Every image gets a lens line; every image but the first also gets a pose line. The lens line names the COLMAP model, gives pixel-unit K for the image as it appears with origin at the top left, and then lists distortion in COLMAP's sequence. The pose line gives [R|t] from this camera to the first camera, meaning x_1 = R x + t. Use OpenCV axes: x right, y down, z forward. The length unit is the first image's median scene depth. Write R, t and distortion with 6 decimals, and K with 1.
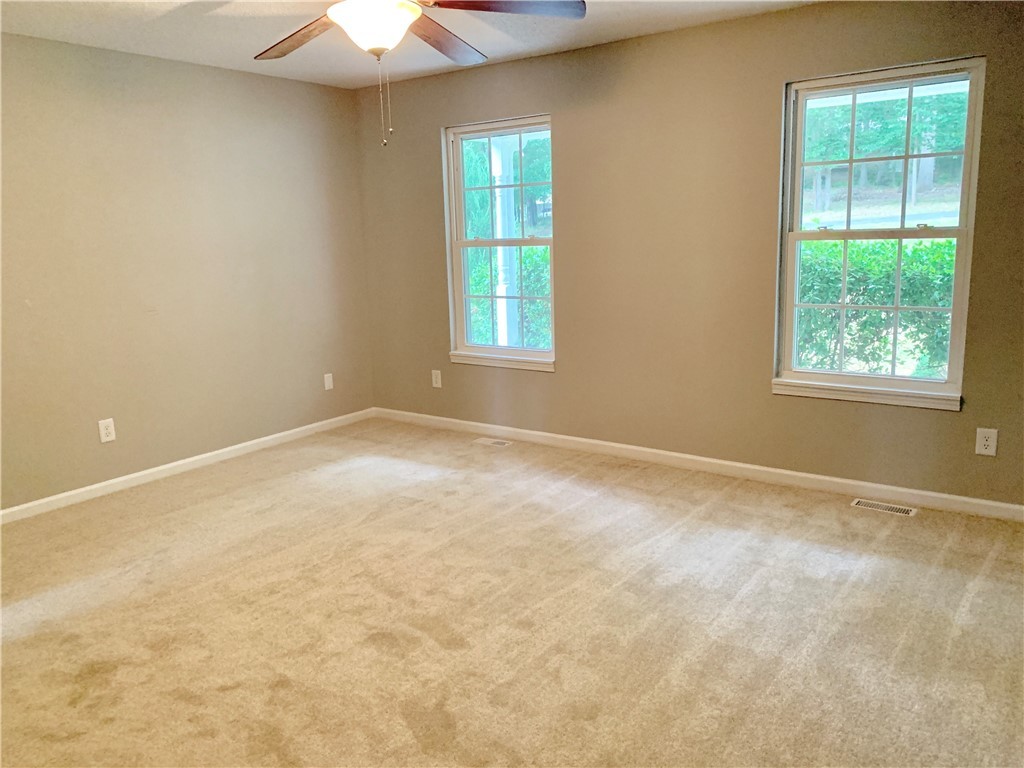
lens RADIAL K [[776.7, 0, 504.0], [0, 776.7, 379.5], [0, 0, 1]] dist [0.045612, -0.055385]
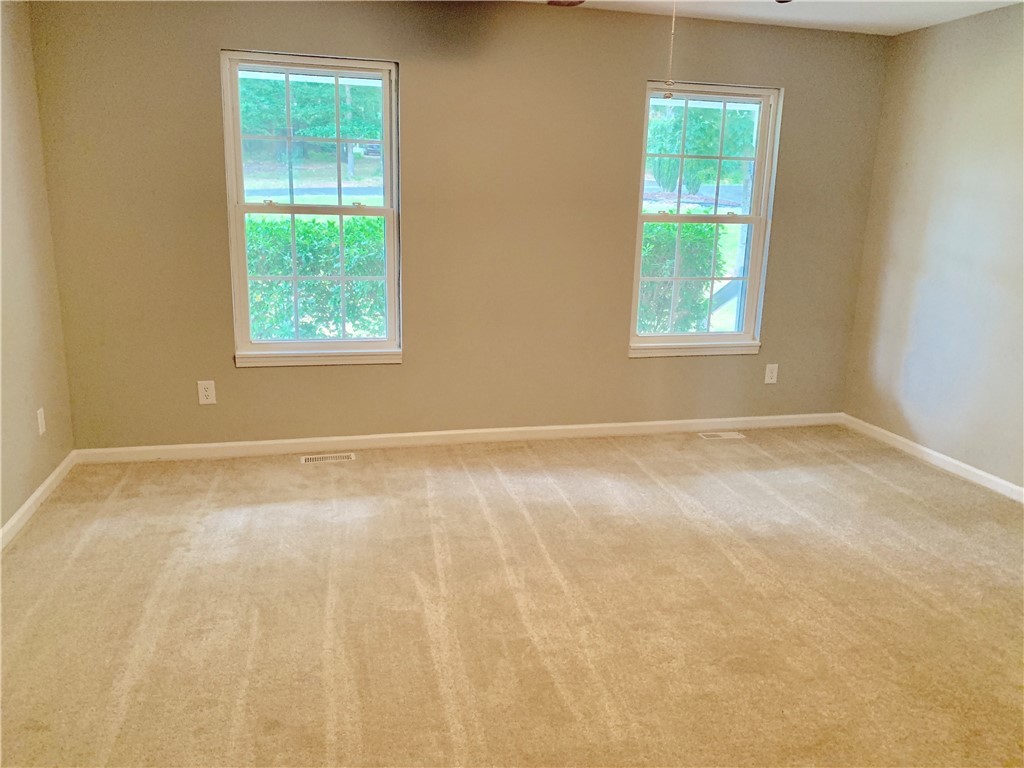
lens RADIAL K [[776.7, 0, 509.3], [0, 776.7, 384.9], [0, 0, 1]] dist [0.045612, -0.055385]
pose [[0.632435, -0.133529, 0.763018, -0.615475], [0.101189, 0.990831, 0.089526, -0.059356], [-0.767976, 0.020590, 0.640147, 0.403114]]
